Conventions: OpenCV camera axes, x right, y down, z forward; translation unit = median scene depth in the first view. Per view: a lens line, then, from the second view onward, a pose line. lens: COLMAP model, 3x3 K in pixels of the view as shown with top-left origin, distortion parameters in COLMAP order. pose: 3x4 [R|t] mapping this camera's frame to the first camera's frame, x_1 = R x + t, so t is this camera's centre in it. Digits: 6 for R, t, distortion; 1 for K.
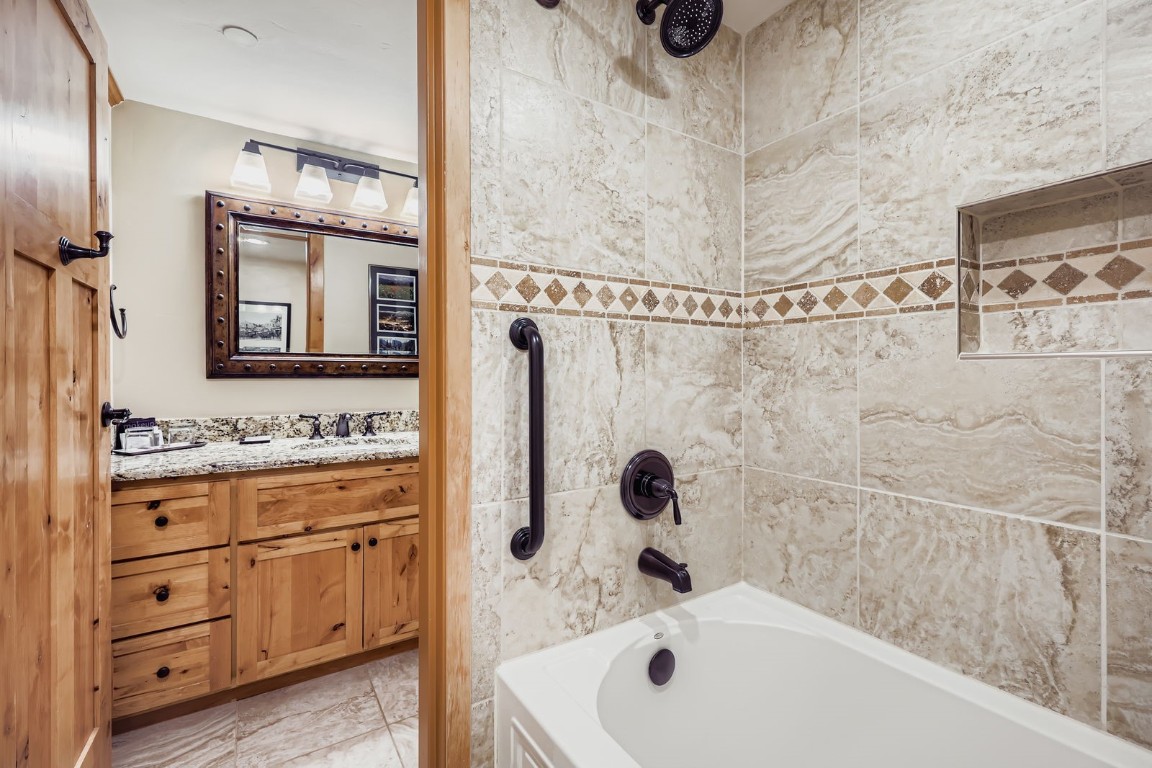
lens RADIAL K [[502.7, 0, 576.0], [0, 502.7, 384.0], [0, 0, 1]] dist [-0.000056, -0.000012]
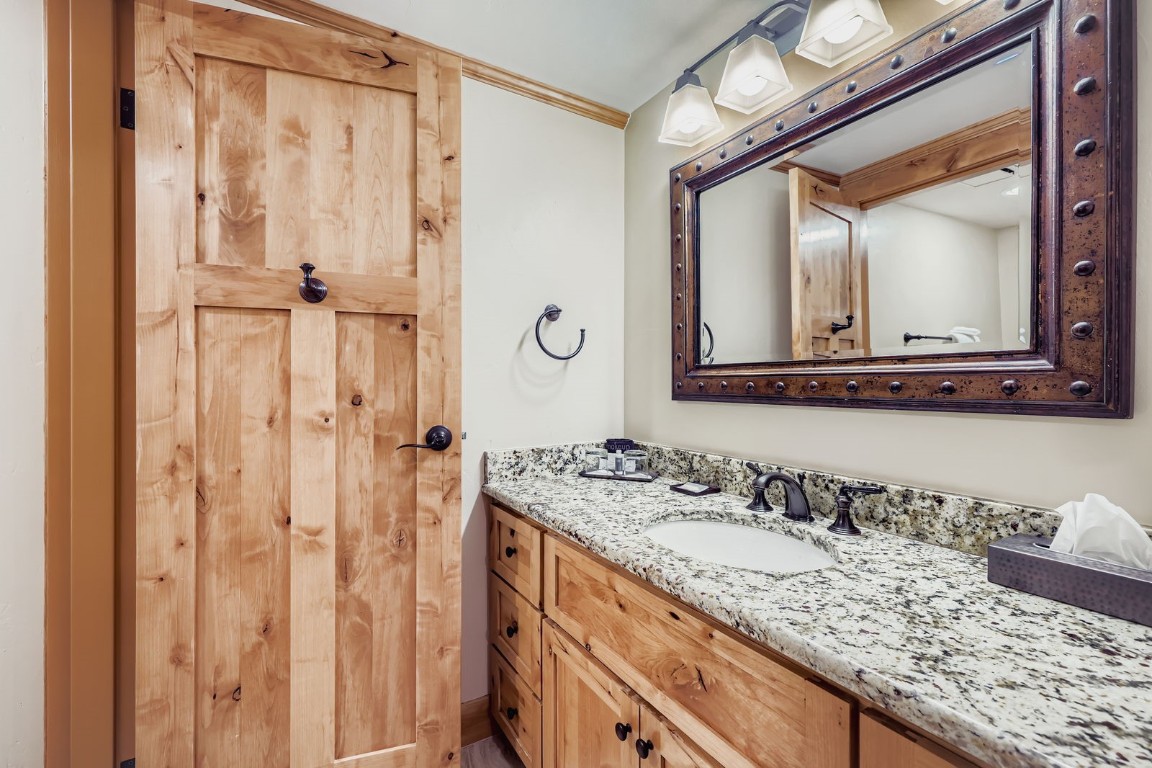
lens RADIAL K [[493.9, 0, 576.0], [0, 493.9, 384.0], [0, 0, 1]] dist [0.000150, 0.000008]
pose [[-0.066197, 0.003216, -0.997801, 0.071590], [-0.017482, 0.999838, 0.004383, -0.036131], [0.997653, 0.017734, -0.066130, 0.869672]]
